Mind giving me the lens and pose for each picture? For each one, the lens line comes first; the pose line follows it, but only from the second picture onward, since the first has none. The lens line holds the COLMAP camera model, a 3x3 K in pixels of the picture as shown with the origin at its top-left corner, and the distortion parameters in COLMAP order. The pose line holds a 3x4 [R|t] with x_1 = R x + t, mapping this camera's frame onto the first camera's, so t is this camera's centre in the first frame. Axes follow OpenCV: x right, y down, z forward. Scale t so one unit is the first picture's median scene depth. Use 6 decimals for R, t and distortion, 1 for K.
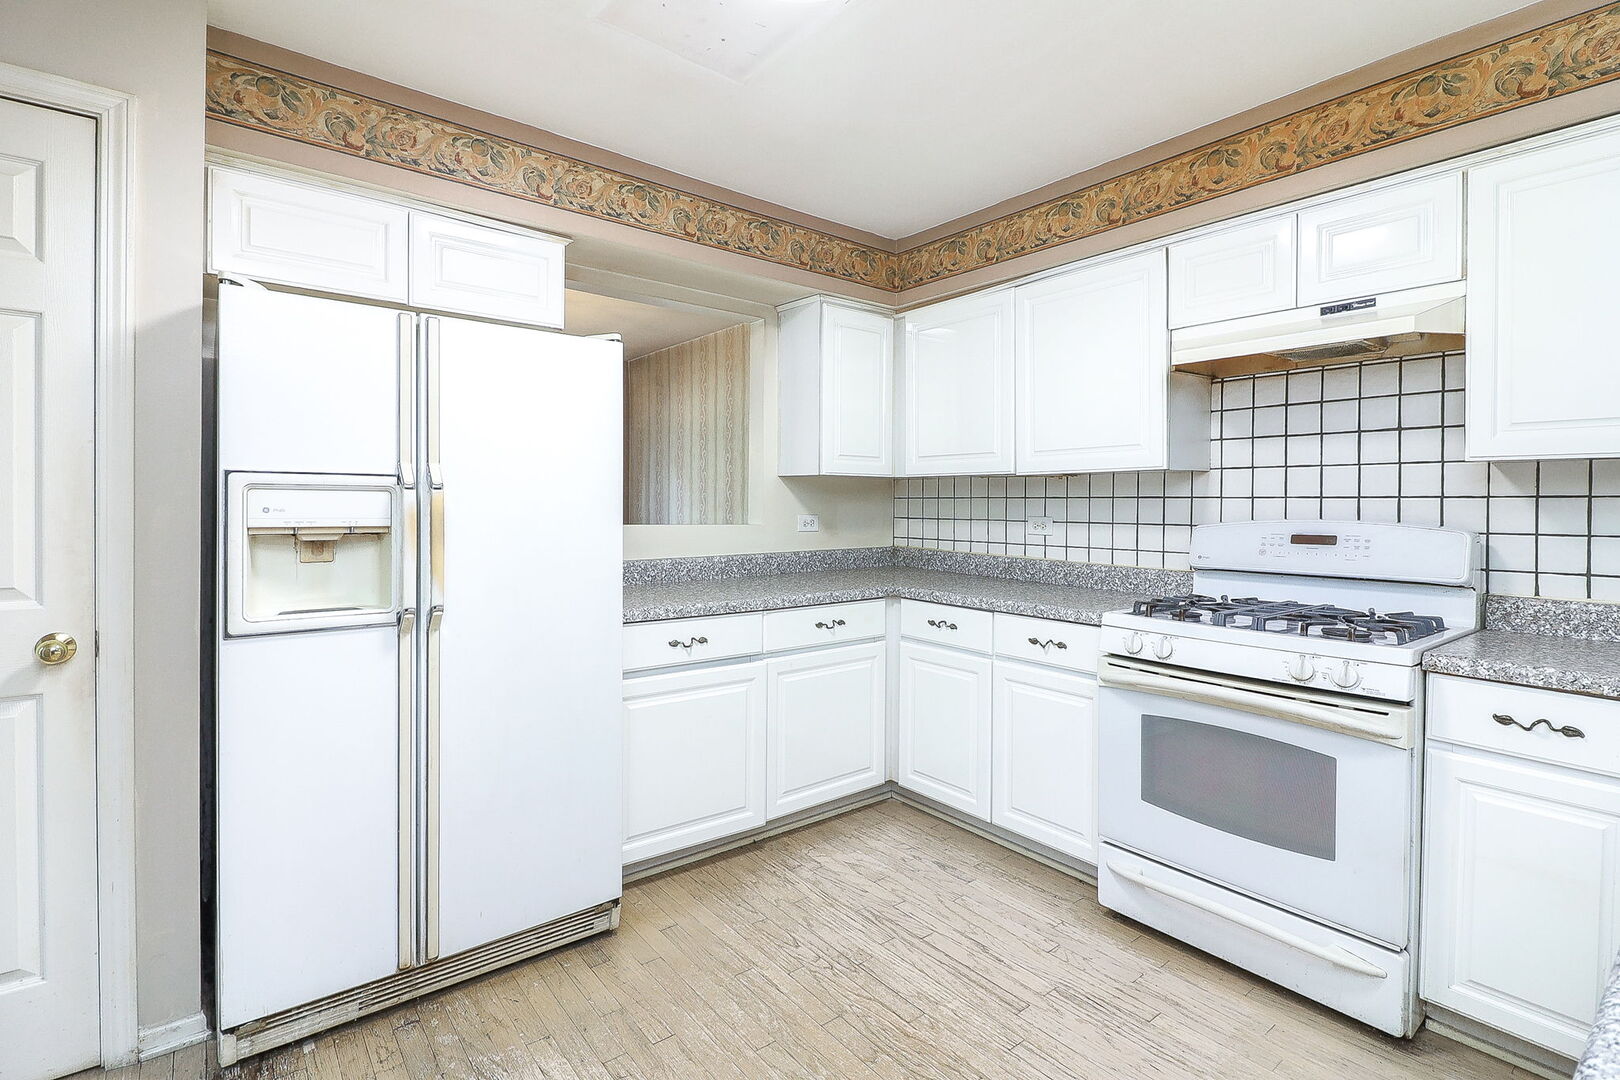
lens RADIAL K [[754.7, 0, 804.1], [0, 754.7, 505.2], [0, 0, 1]] dist [-0.000103, -0.000694]
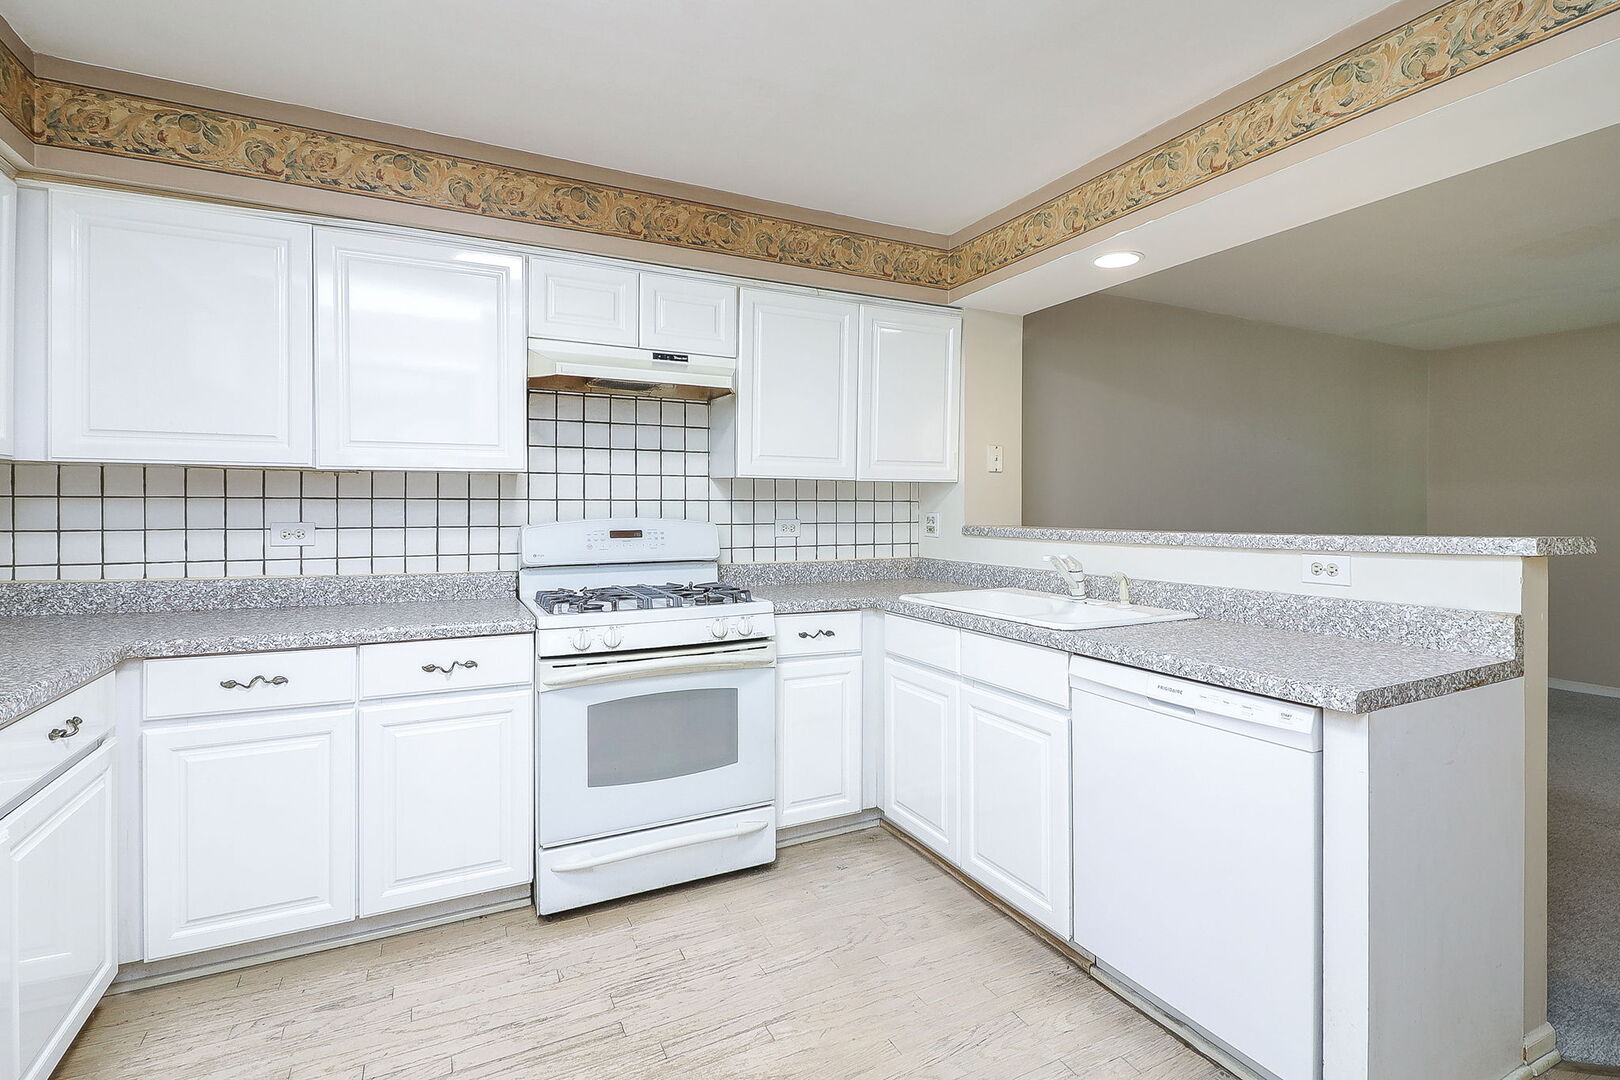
lens RADIAL K [[754.7, 0, 804.1], [0, 754.7, 505.2], [0, 0, 1]] dist [-0.000103, -0.000694]
pose [[0.203572, -0.003008, 0.979055, -0.492652], [0.002899, 0.999993, 0.002470, -0.004572], [-0.979056, 0.002336, 0.203579, 0.464030]]
